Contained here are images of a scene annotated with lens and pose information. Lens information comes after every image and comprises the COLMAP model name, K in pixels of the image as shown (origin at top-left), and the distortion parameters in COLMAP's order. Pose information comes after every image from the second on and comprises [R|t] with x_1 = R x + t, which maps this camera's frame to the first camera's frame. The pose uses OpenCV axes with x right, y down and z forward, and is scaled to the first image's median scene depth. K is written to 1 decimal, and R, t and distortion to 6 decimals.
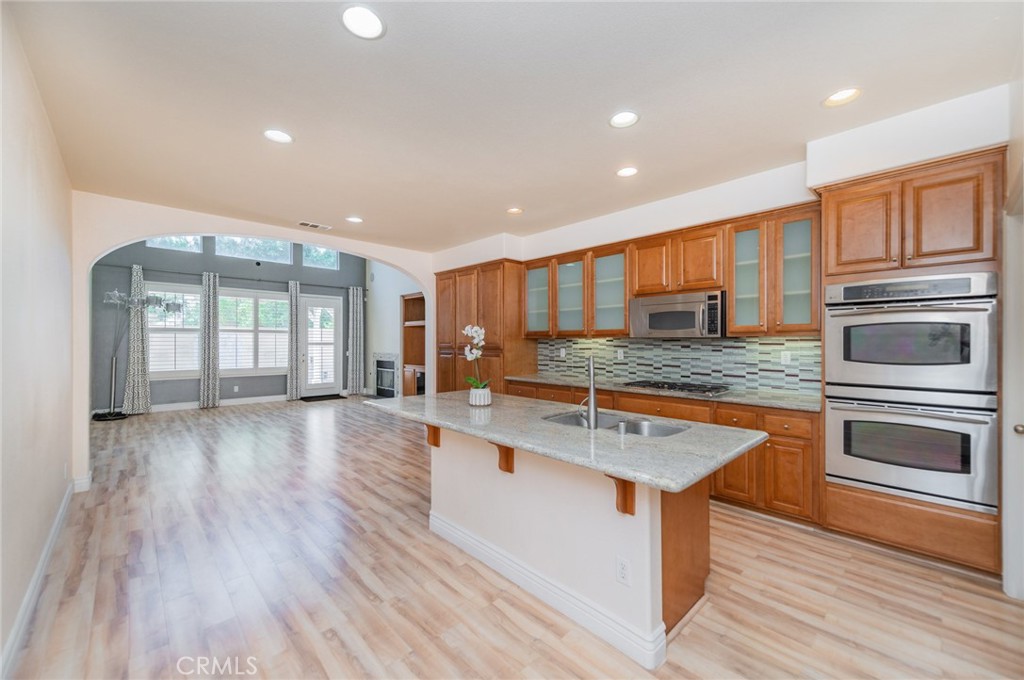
lens RADIAL K [[422.2, 0, 532.7], [0, 422.2, 339.4], [0, 0, 1]] dist [0.011405, -0.000655]
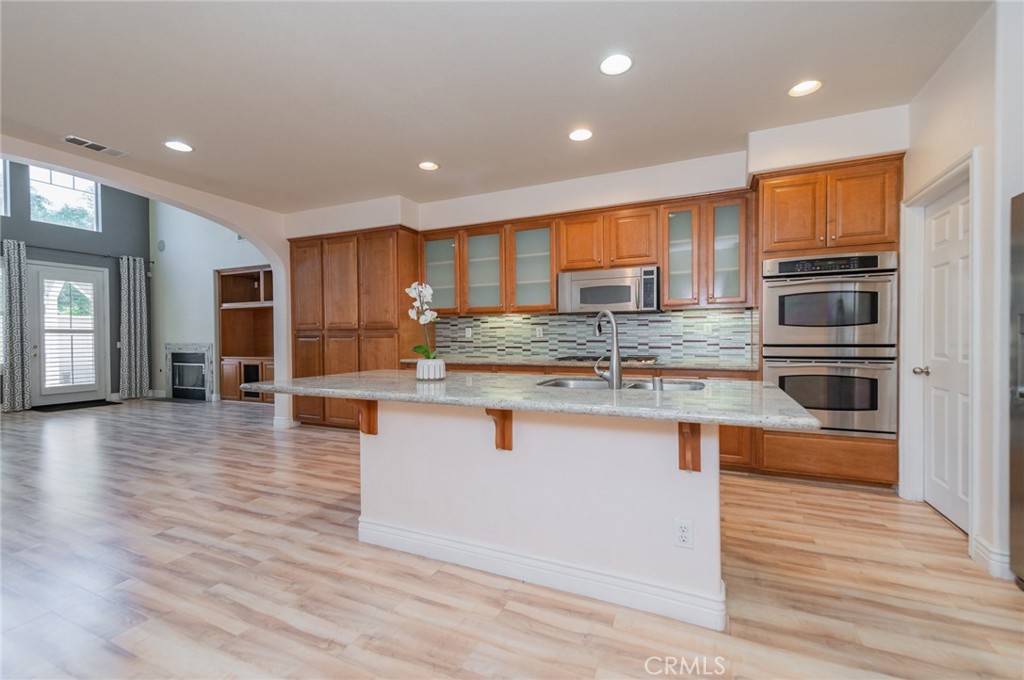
lens RADIAL K [[411.5, 0, 556.8], [0, 411.5, 341.8], [0, 0, 1]] dist [0.010970, -0.000642]
pose [[0.917269, 0.001125, 0.398267, -0.177229], [-0.009775, 0.999758, 0.019690, 0.050802], [-0.398148, -0.021954, 0.917058, 0.132615]]
